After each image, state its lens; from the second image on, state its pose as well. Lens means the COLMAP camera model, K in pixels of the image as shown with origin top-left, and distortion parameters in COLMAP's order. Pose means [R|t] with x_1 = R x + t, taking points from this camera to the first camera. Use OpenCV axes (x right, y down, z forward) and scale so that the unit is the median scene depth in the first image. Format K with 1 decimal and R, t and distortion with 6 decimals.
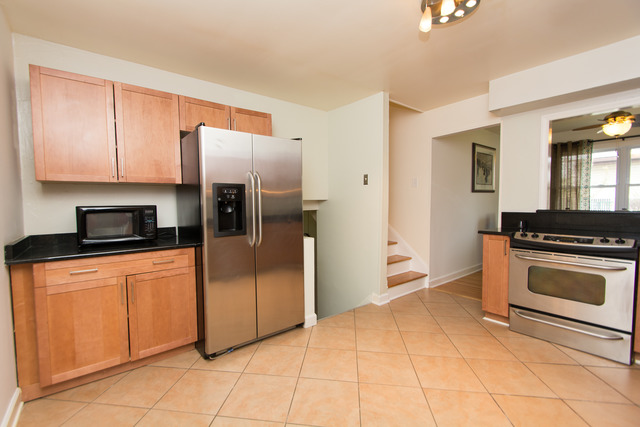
lens RADIAL K [[287.9, 0, 318.8], [0, 287.9, 215.1], [0, 0, 1]] dist [-0.003559, -0.000534]
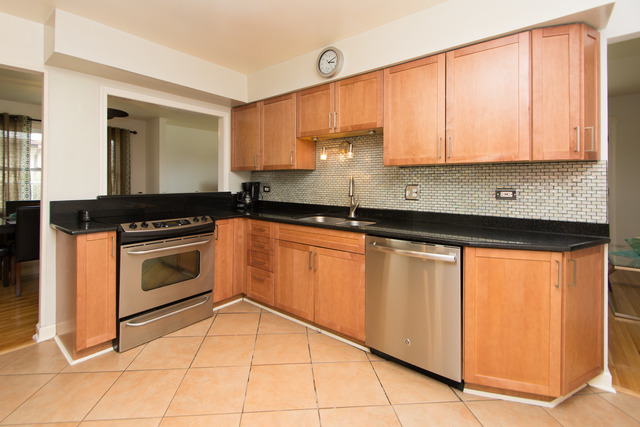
lens RADIAL K [[287.9, 0, 305.9], [0, 287.9, 181.5], [0, 0, 1]] dist [-0.003559, -0.000534]
pose [[-0.186790, 0.010984, 0.982338, -0.097453], [0.049522, 0.998772, -0.001751, -0.017242], [-0.981151, 0.048320, -0.187104, 0.326479]]
